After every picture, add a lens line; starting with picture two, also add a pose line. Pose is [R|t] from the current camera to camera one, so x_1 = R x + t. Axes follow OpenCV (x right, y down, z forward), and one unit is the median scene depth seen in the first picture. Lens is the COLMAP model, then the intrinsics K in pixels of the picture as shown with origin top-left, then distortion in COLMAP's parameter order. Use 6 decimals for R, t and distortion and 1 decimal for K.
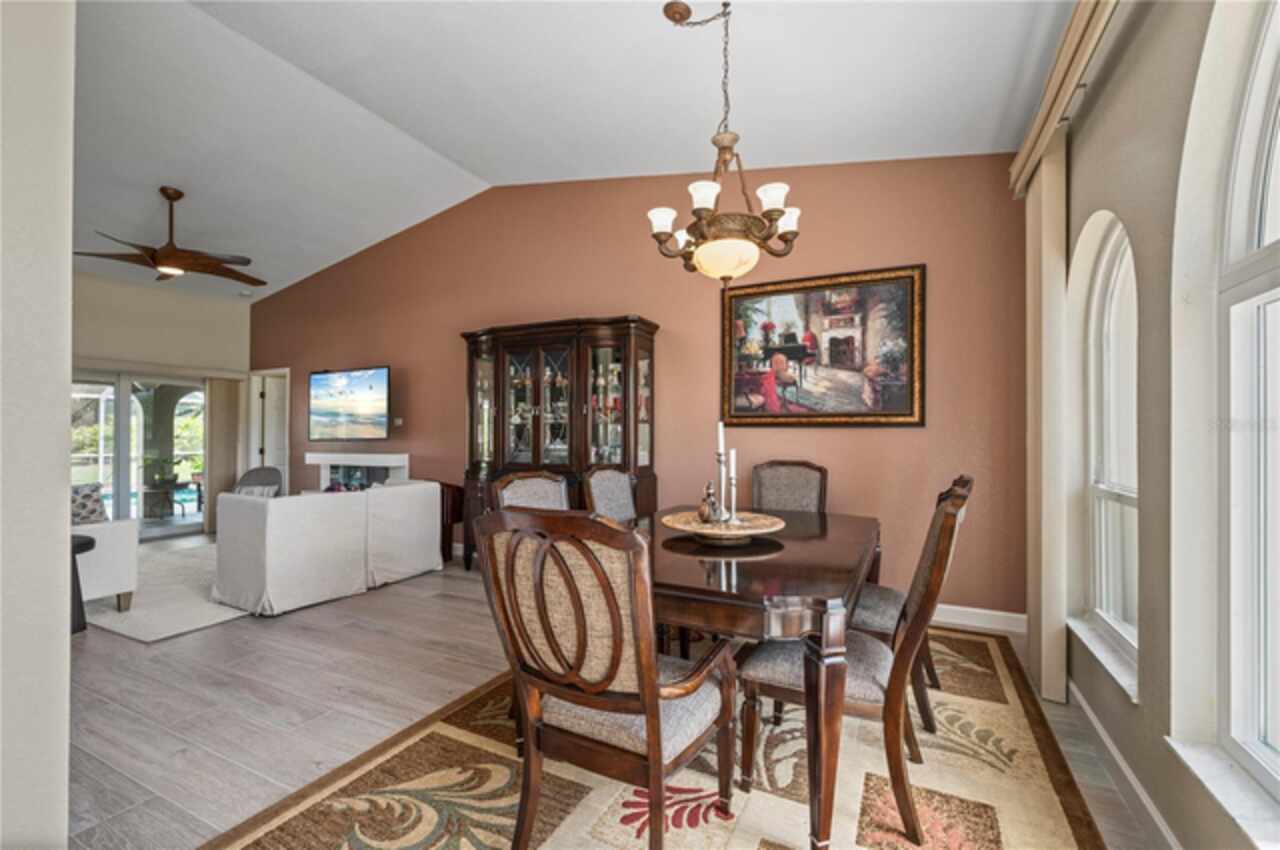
lens RADIAL K [[531.9, 0, 647.7], [0, 531.9, 430.1], [0, 0, 1]] dist [-0.001556, -0.000256]
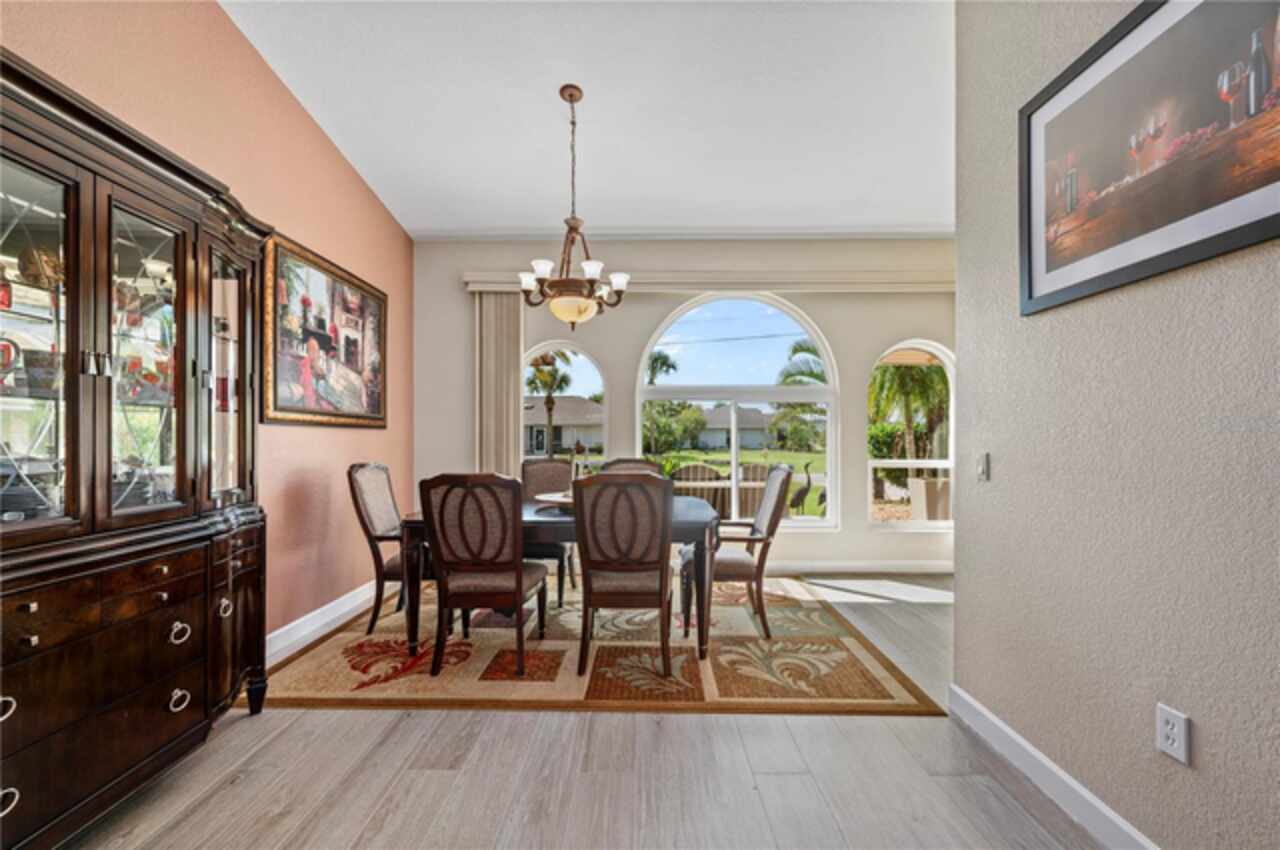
lens RADIAL K [[531.9, 0, 643.0], [0, 531.9, 436.0], [0, 0, 1]] dist [-0.001556, -0.000256]
pose [[-0.430948, 0.002859, 0.902372, -0.773888], [-0.008950, 0.999932, -0.007442, 0.012437], [-0.902332, -0.011283, -0.430893, 0.936719]]
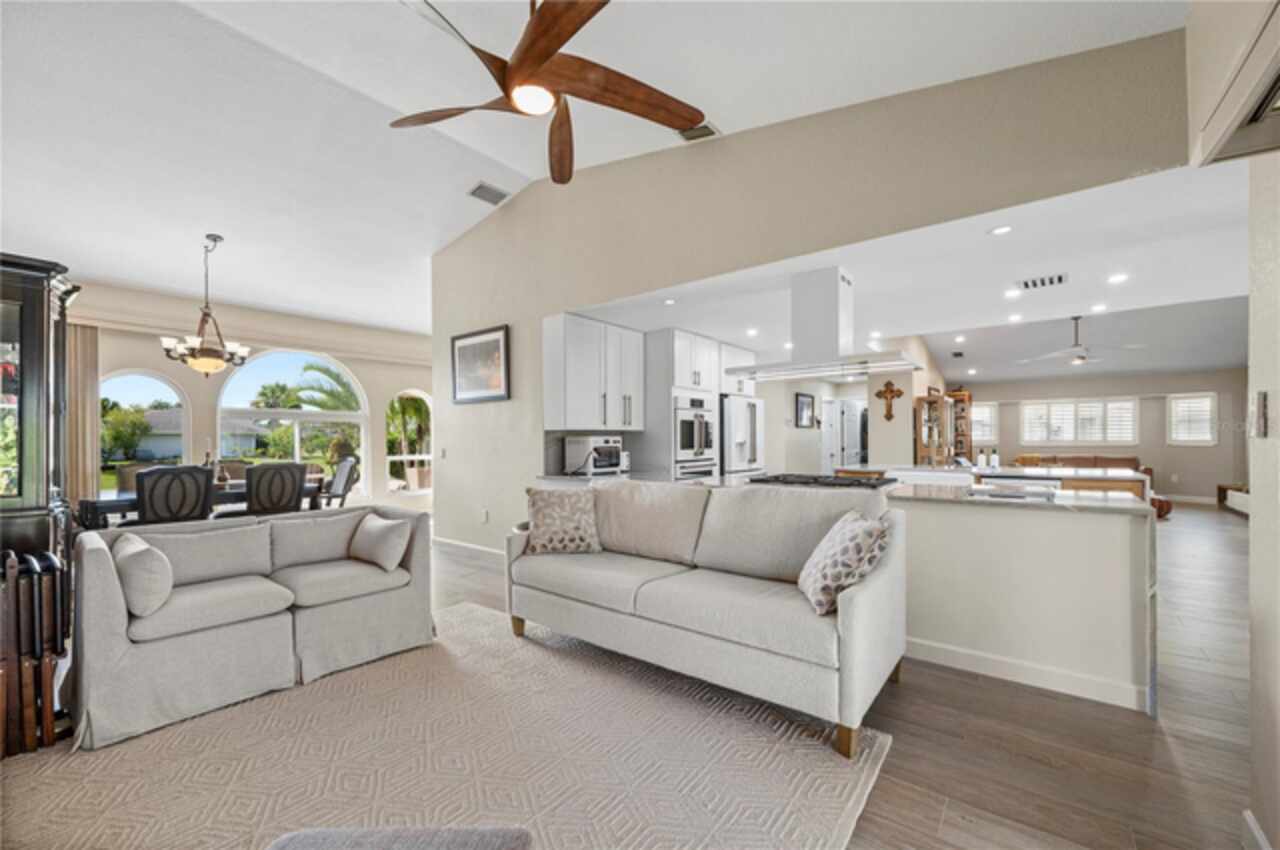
lens RADIAL K [[507.1, 0, 644.1], [0, 507.1, 428.0], [0, 0, 1]] dist [0.002782, 0.000204]
pose [[-0.978908, 0.017241, 0.203573, -1.313654], [0.011174, 0.999460, -0.030915, 0.016948], [-0.203995, -0.027988, -0.978572, 1.718624]]
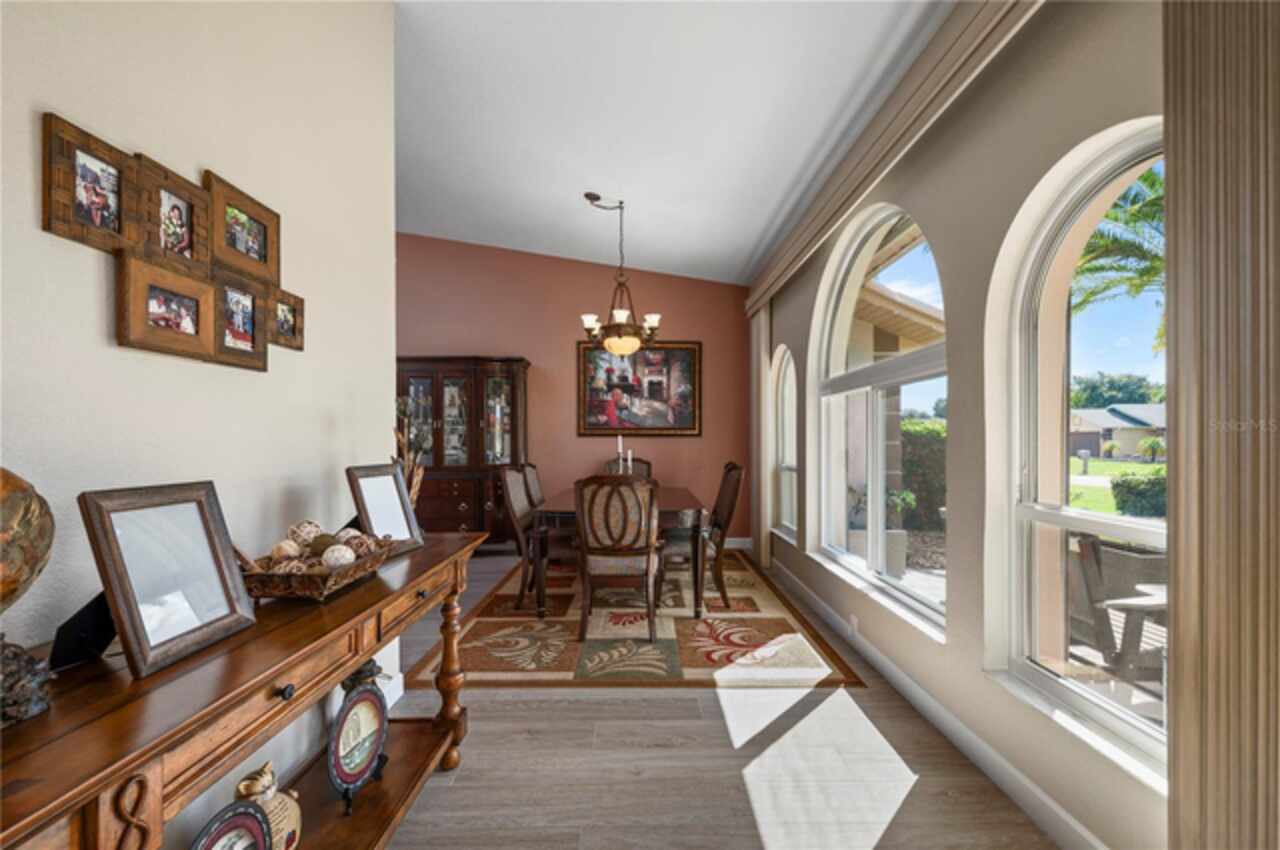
lens RADIAL K [[531.9, 0, 650.0], [0, 531.9, 434.5], [0, 0, 1]] dist [-0.001556, -0.000256]
pose [[0.886904, -0.001731, 0.461951, -0.396905], [0.002322, 0.999997, -0.000710, -0.010779], [-0.461949, 0.001702, 0.886905, -0.423338]]
